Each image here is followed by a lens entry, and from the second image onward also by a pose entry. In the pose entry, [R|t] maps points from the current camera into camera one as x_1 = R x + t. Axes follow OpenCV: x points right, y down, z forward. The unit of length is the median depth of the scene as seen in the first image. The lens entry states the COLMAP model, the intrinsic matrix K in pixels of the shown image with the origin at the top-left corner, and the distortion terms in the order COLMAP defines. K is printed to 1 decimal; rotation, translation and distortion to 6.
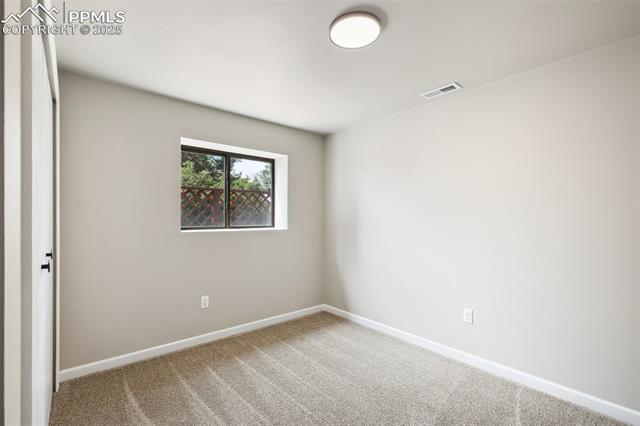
lens RADIAL K [[290.3, 0, 317.6], [0, 290.3, 213.1], [0, 0, 1]] dist [0.005491, -0.001024]
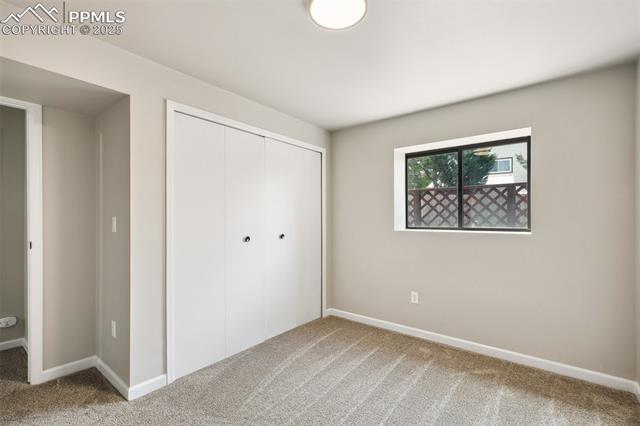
lens RADIAL K [[290.3, 0, 317.3], [0, 290.3, 215.3], [0, 0, 1]] dist [0.005491, -0.001024]
pose [[0.195315, -0.006593, -0.980718, 0.581620], [0.020941, 0.999777, -0.002550, 0.000293], [0.980517, -0.020039, 0.195410, 0.447065]]
